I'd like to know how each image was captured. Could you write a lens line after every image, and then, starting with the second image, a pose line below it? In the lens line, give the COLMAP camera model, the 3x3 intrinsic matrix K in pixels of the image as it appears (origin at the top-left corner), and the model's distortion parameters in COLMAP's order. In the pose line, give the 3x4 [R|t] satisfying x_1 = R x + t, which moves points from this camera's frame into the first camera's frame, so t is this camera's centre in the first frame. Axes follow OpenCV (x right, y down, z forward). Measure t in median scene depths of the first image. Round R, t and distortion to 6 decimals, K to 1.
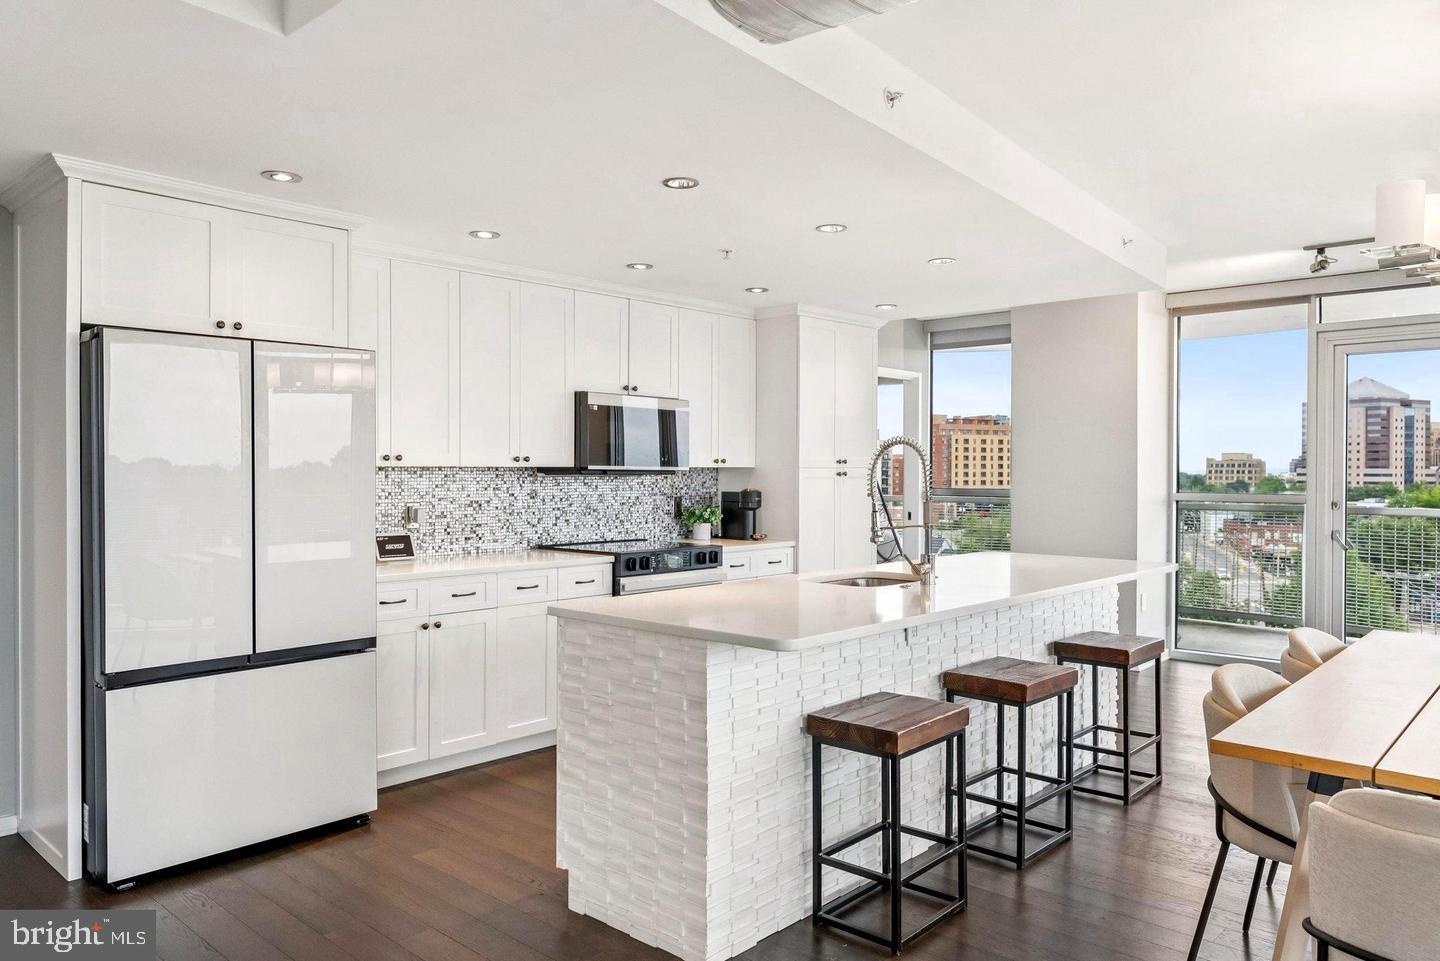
lens RADIAL K [[1022.0, 0, 715.5], [0, 1022.0, 480.3], [0, 0, 1]] dist [0.003401, 0.004973]
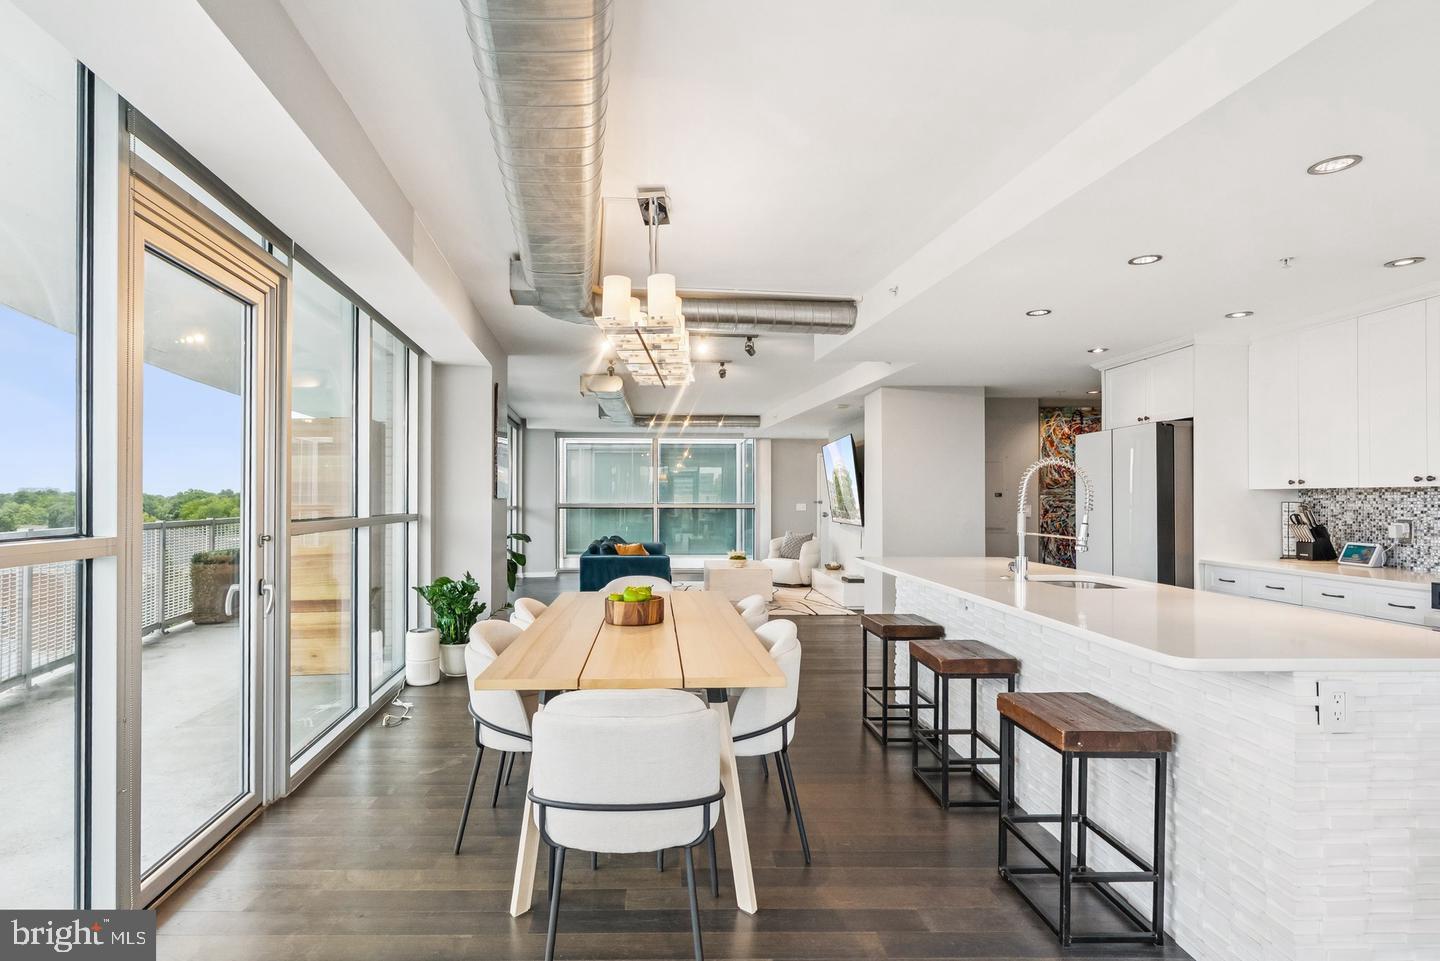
lens RADIAL K [[695.0, 0, 688.7], [0, 695.0, 492.7], [0, 0, 1]] dist [-0.010028, 0.004906]
pose [[-0.725089, -0.011079, -0.688566, 0.722981], [-0.014104, 0.999900, -0.001236, 0.003391], [0.688510, 0.008815, -0.725173, 0.904809]]
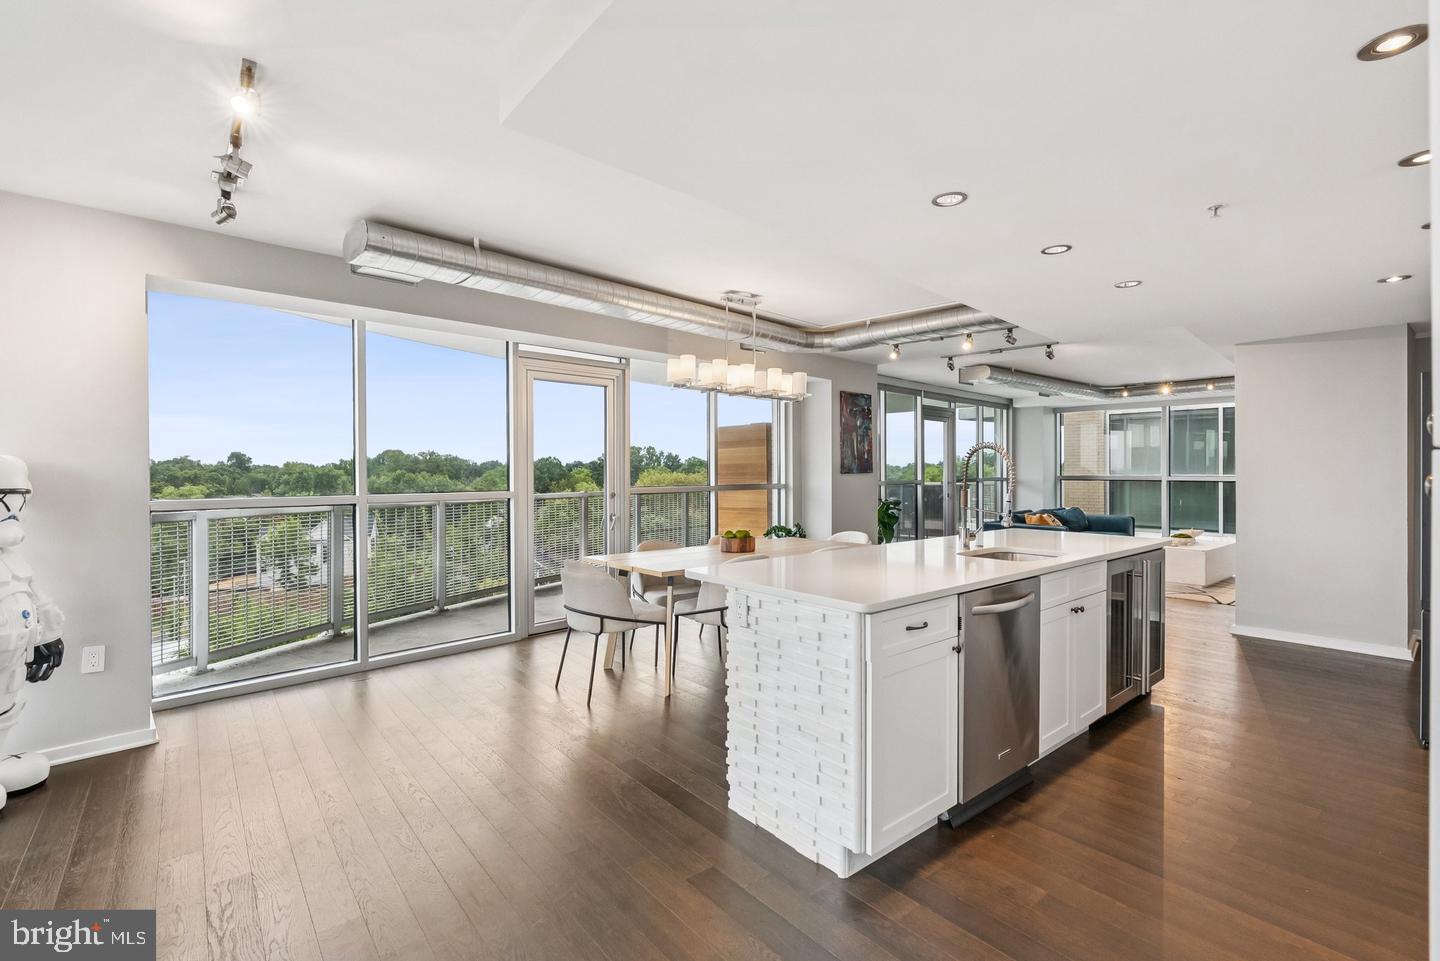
lens RADIAL K [[659.0, 0, 739.4], [0, 659.0, 468.2], [0, 0, 1]] dist [-0.002059, 0.001156]
pose [[-0.992003, -0.000912, 0.126211, 0.284175], [0.000917, 0.999895, 0.014432, -0.015550], [-0.126210, 0.014433, -0.991898, 1.316456]]
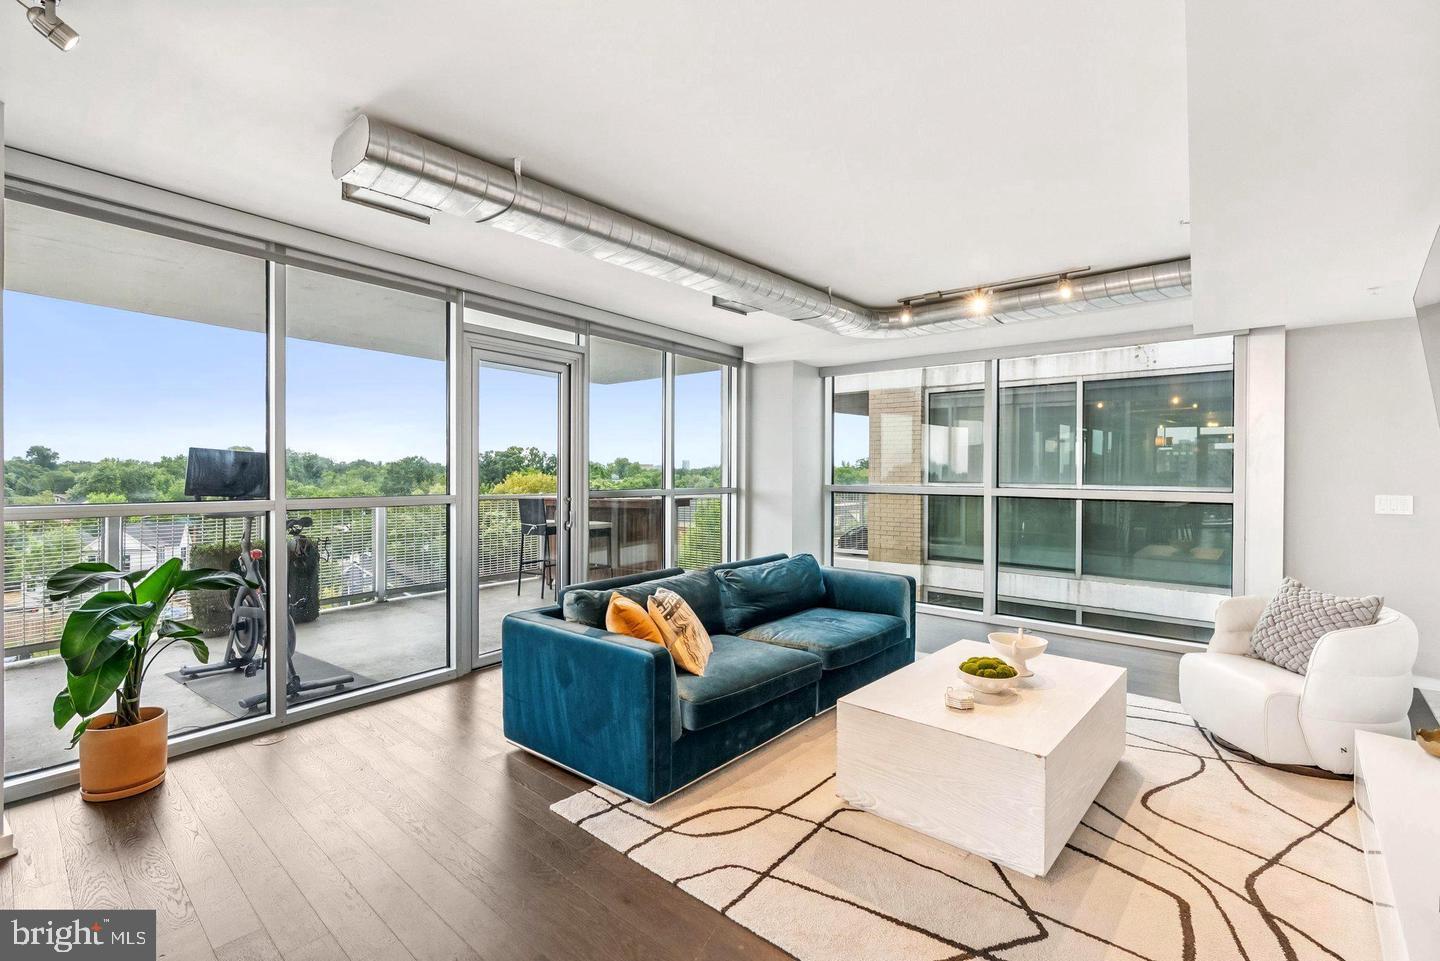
lens RADIAL K [[659.0, 0, 722.1], [0, 659.0, 473.9], [0, 0, 1]] dist [-0.002059, 0.001156]
pose [[-0.999824, -0.010709, -0.015415, -0.258949], [-0.010980, 0.999784, 0.017648, 0.000643], [0.015223, 0.017814, -0.999725, 0.306819]]
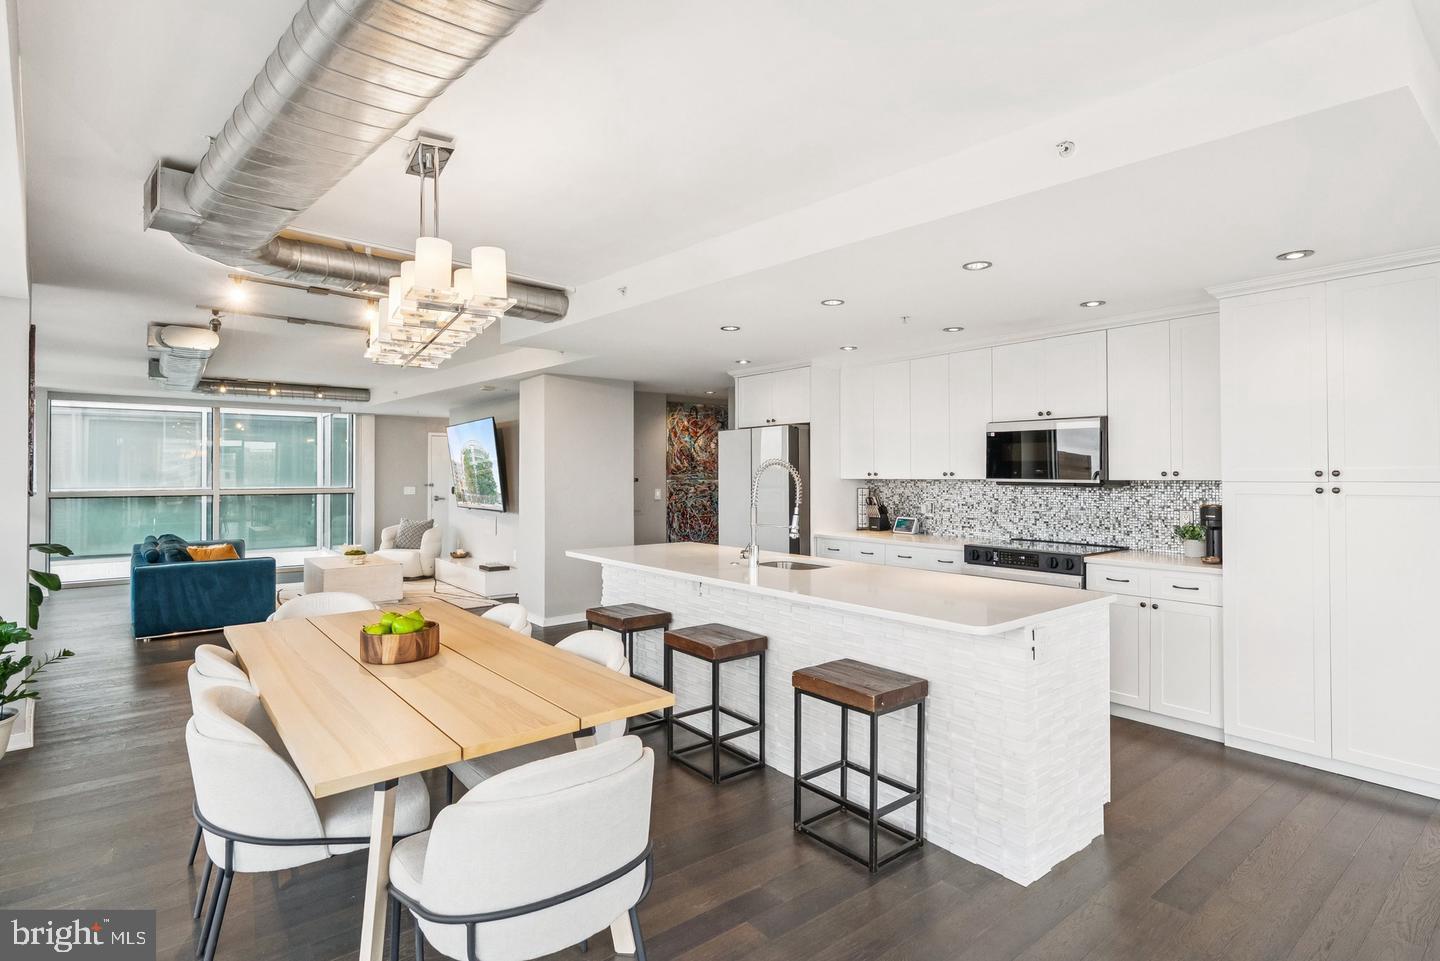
lens RADIAL K [[695.0, 0, 711.9], [0, 695.0, 465.2], [0, 0, 1]] dist [-0.010028, 0.004906]
pose [[-0.169484, -0.016755, -0.985391, 0.781814], [-0.012385, 0.999813, -0.014870, -0.013267], [0.985455, 0.009684, -0.169660, 0.757542]]
